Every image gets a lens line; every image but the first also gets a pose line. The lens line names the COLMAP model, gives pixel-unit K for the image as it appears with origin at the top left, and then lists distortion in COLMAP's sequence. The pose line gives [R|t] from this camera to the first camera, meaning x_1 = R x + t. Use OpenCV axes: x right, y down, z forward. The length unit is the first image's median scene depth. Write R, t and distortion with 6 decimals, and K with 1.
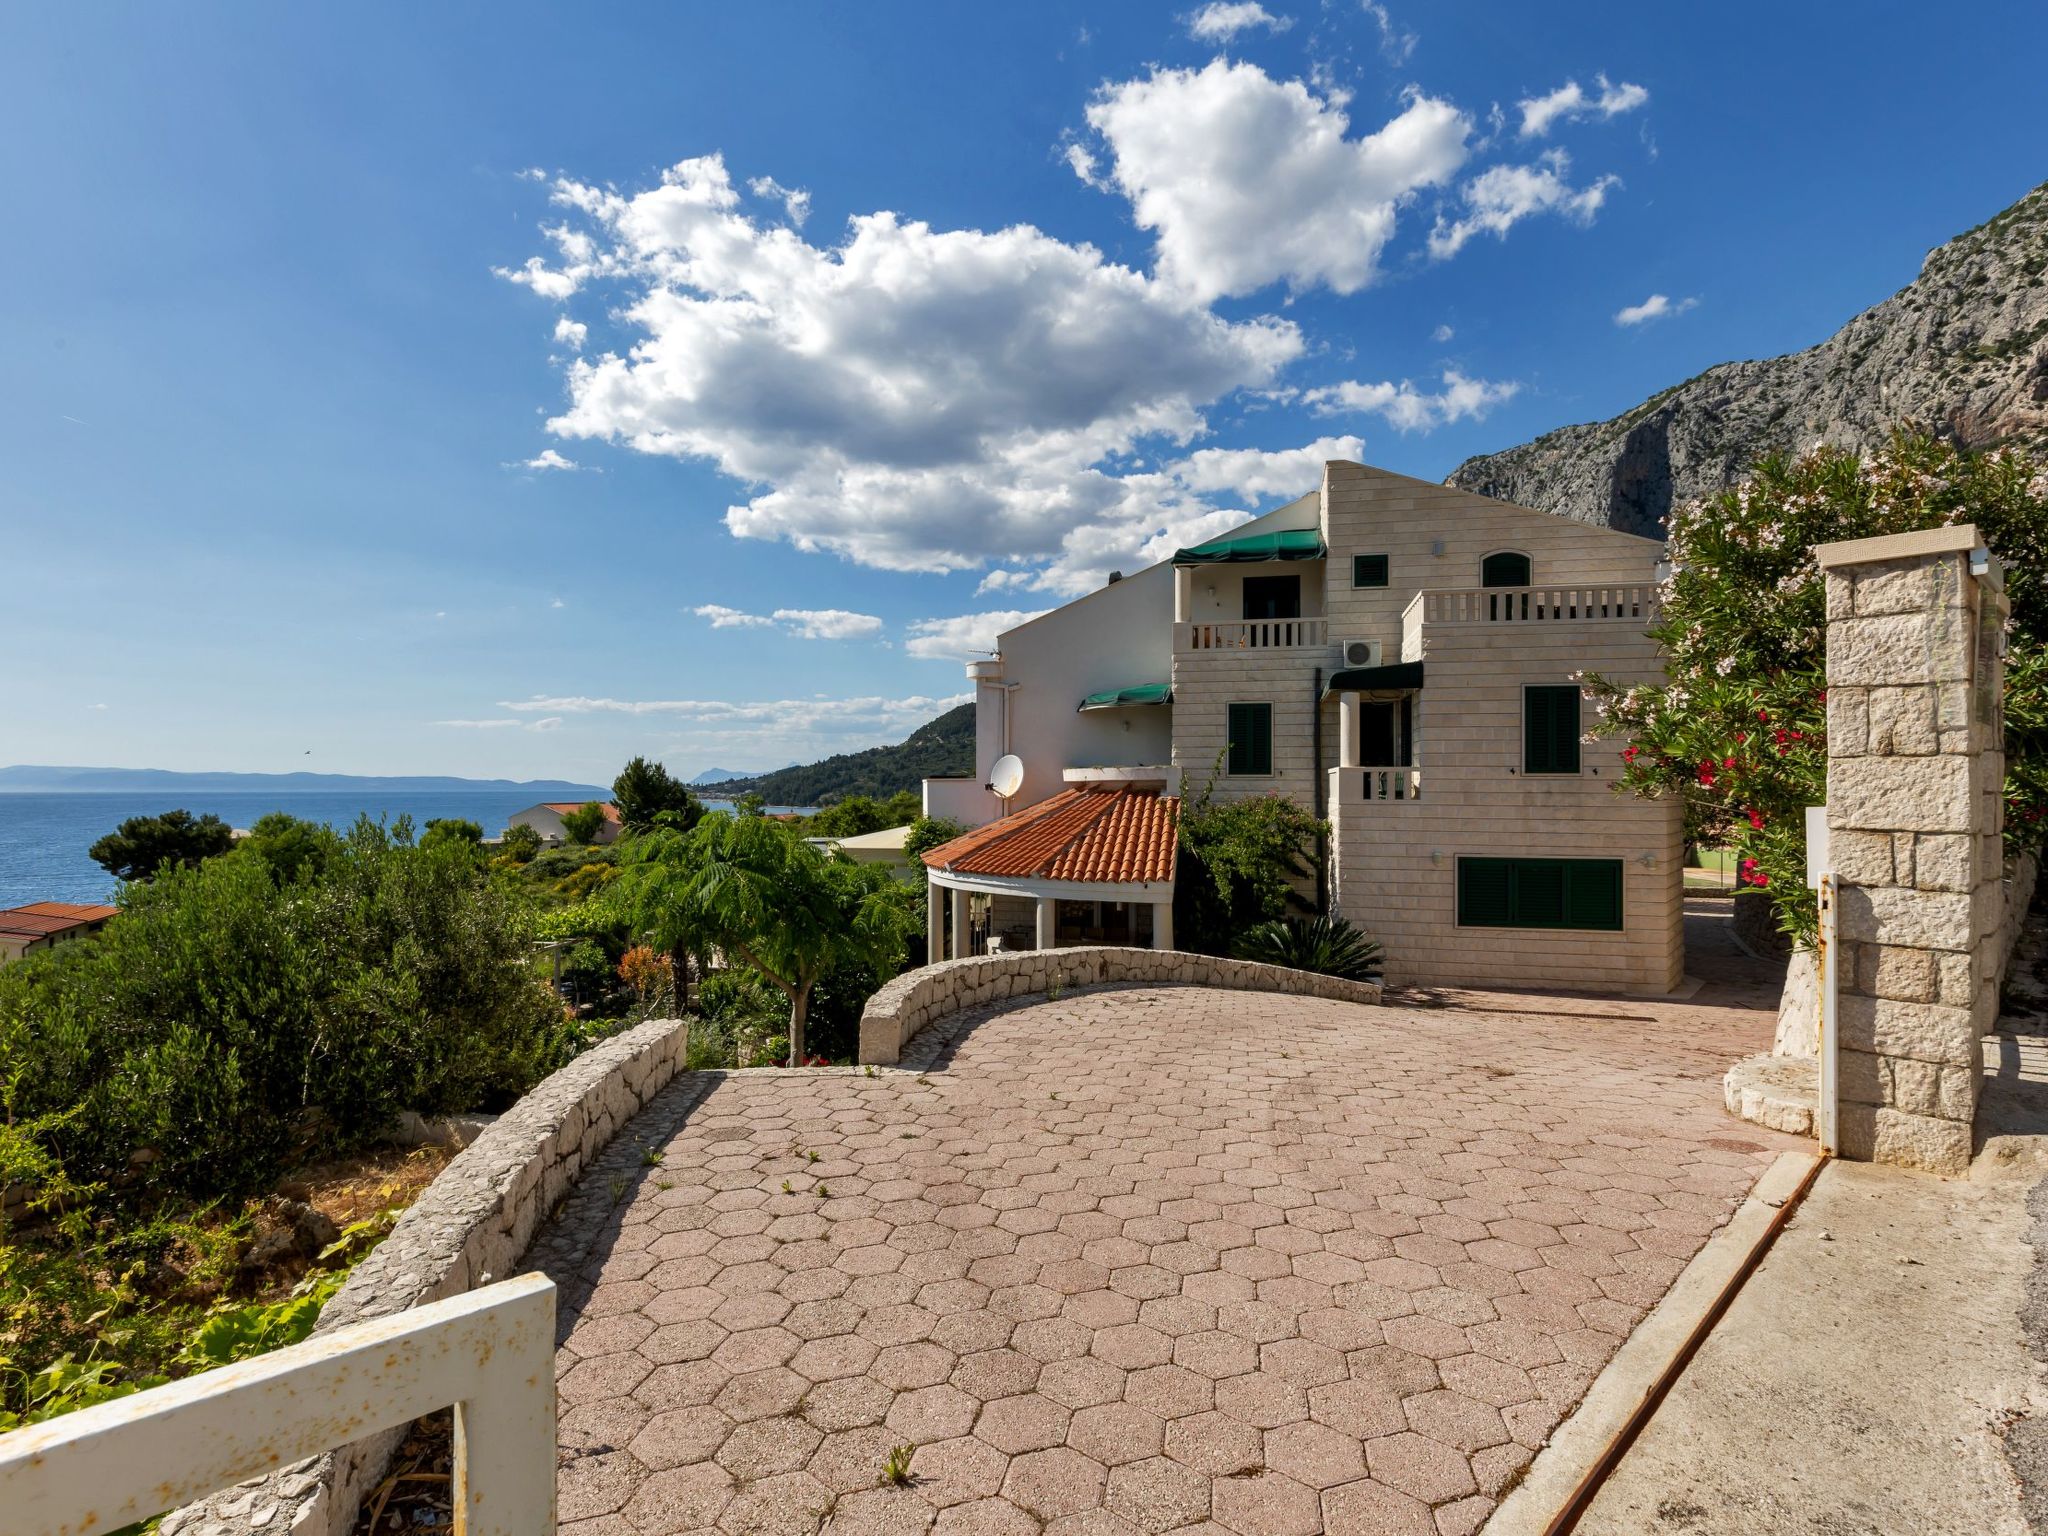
lens RADIAL K [[1628.2, 0, 1025.1], [0, 1628.2, 803.3], [0, 0, 1]] dist [0.095498, -0.003428]
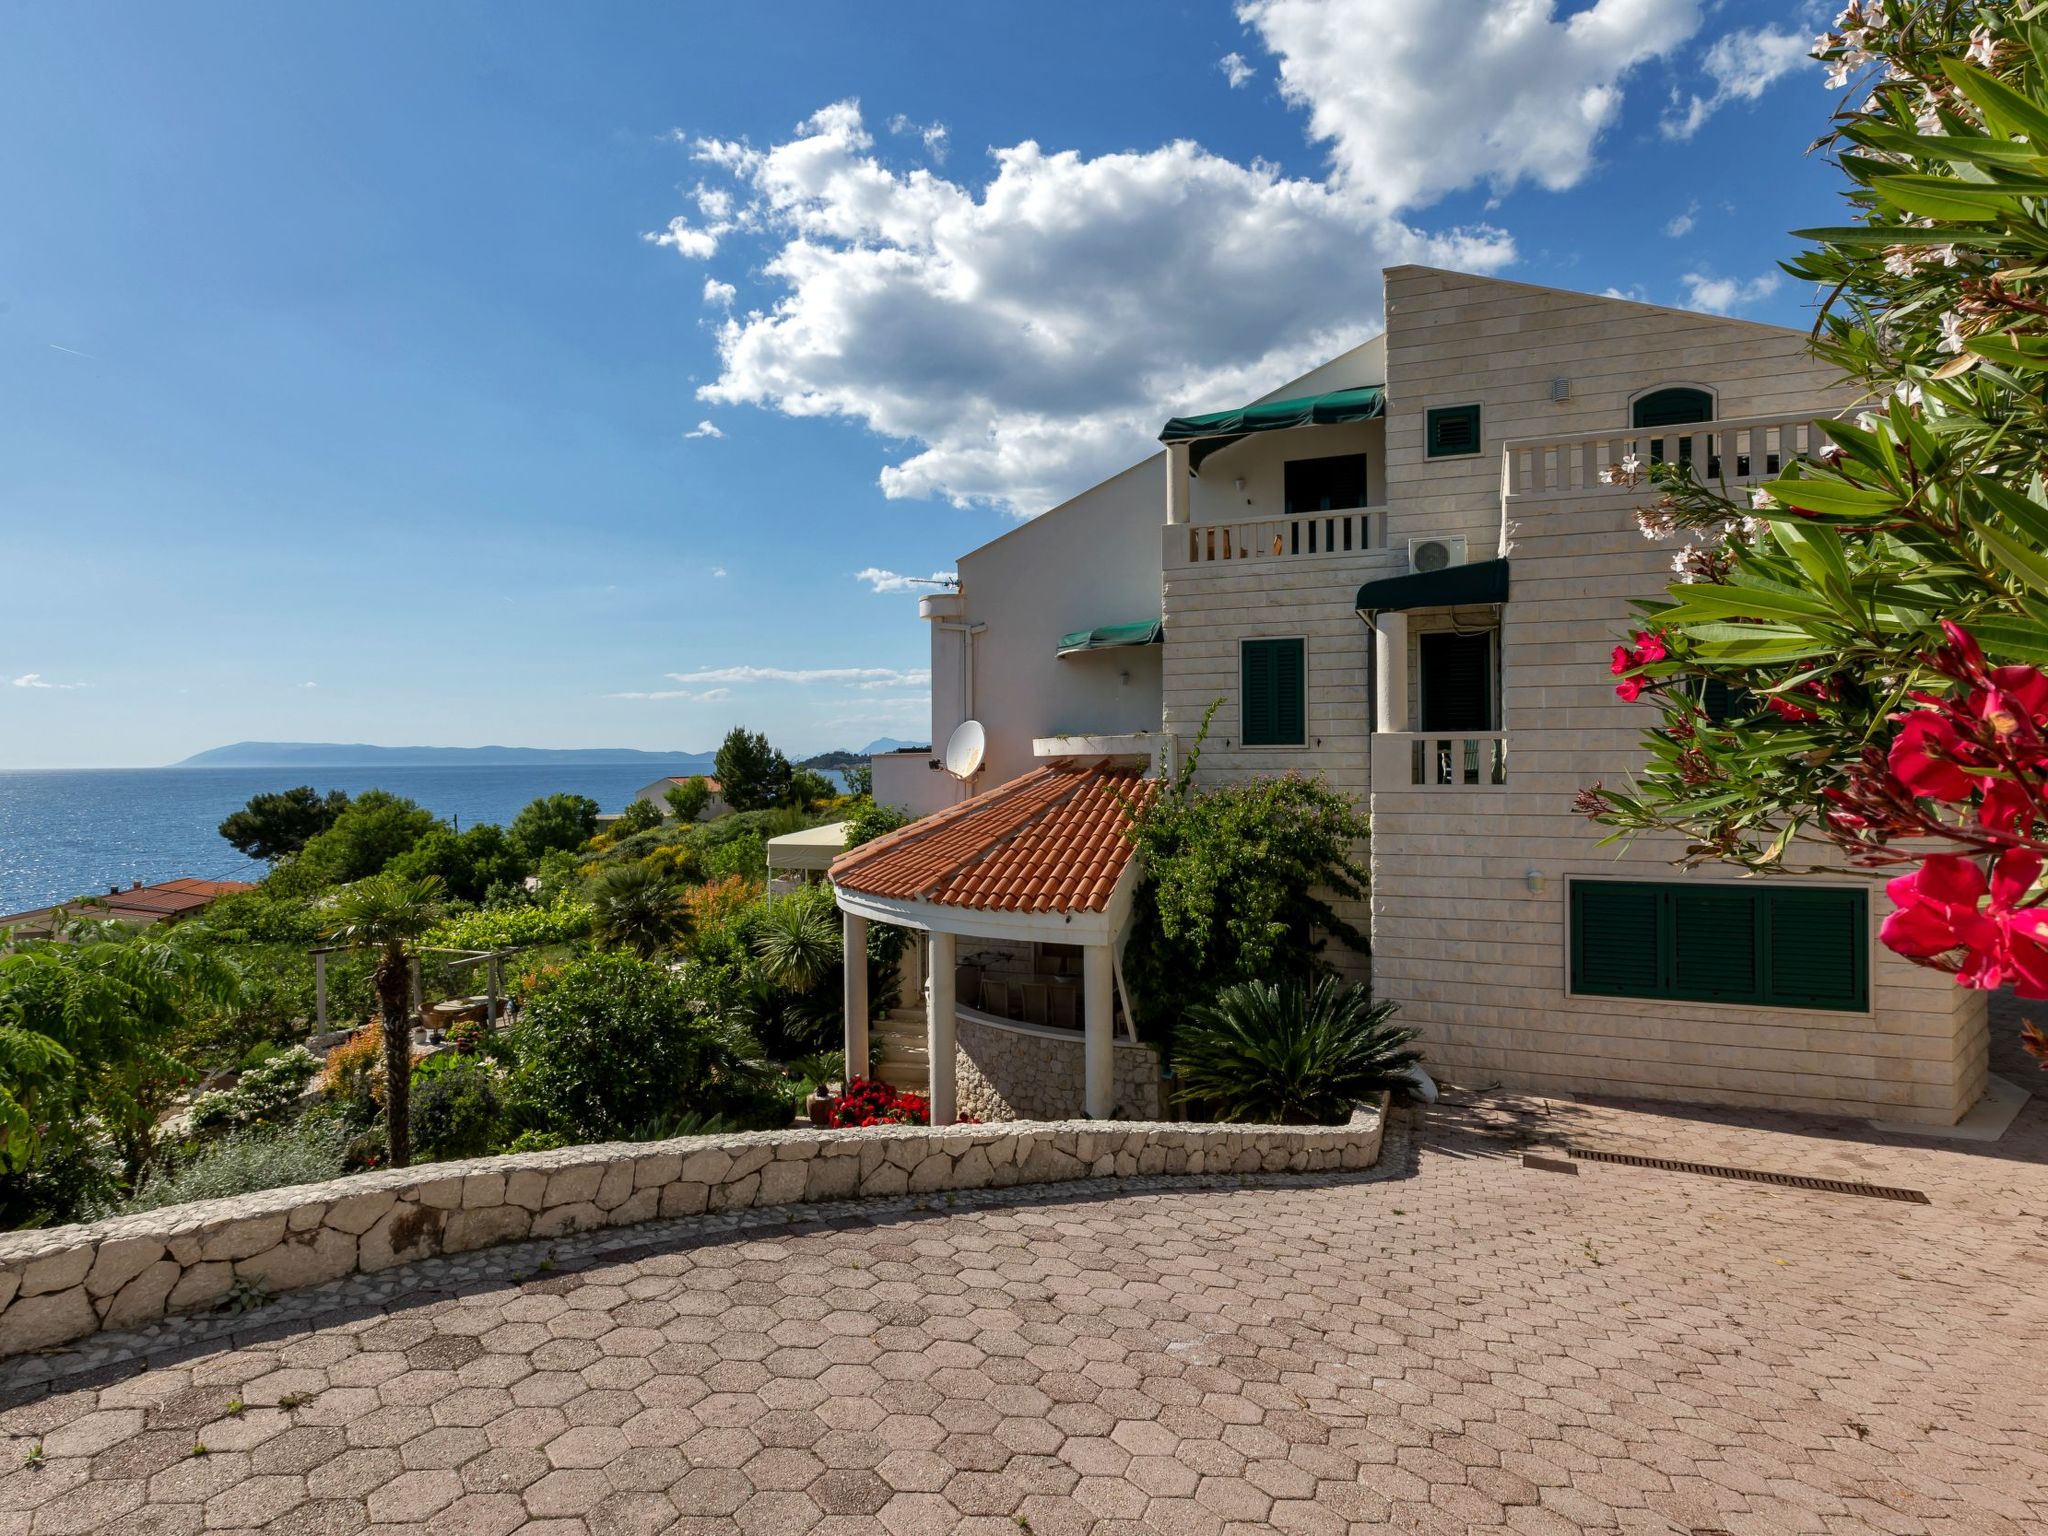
lens RADIAL K [[1439.5, 0, 1024.0], [0, 1439.5, 768.0], [0, 0, 1]] dist [0.039804, -0.016111]
pose [[0.978286, -0.006867, -0.207148, 0.080624], [0.007490, 0.999969, 0.002224, -0.004982], [0.207126, -0.003728, 0.978307, 0.198130]]
